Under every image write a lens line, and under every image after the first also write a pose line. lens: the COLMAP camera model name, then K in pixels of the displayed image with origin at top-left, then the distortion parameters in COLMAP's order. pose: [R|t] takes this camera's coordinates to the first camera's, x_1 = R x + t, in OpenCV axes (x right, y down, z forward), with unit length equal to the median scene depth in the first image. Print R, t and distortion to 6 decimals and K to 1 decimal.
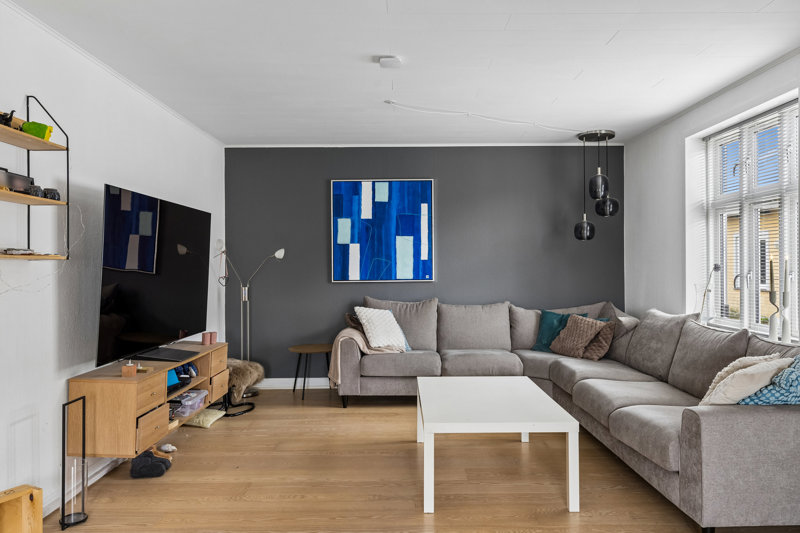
lens RADIAL K [[569.6, 0, 400.0], [0, 569.6, 266.5], [0, 0, 1]] dist [0.001398, -0.000200]
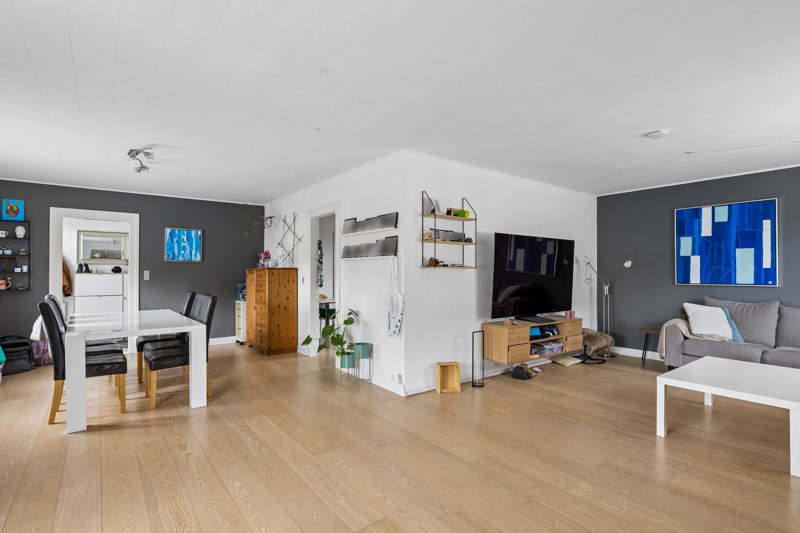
lens RADIAL K [[394.8, 0, 400.0], [0, 394.8, 266.5], [0, 0, 1]] dist [0.000546, 0.000066]
pose [[0.606085, -0.005006, -0.795384, 0.237749], [-0.007139, 0.999906, -0.011733, 0.000330], [0.795368, 0.012789, 0.605992, -0.093925]]
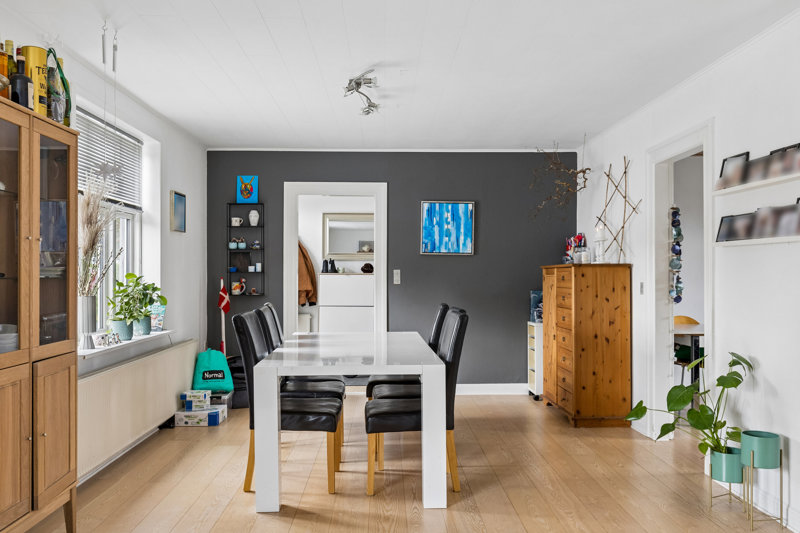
lens RADIAL K [[681.7, 0, 400.0], [0, 681.7, 266.5], [0, 0, 1]] dist [0.003198, -0.008013]
pose [[0.022712, -0.001779, -0.999740, 0.166869], [-0.004929, 0.999986, -0.001891, 0.000691], [0.999730, 0.004970, 0.022703, -0.016069]]
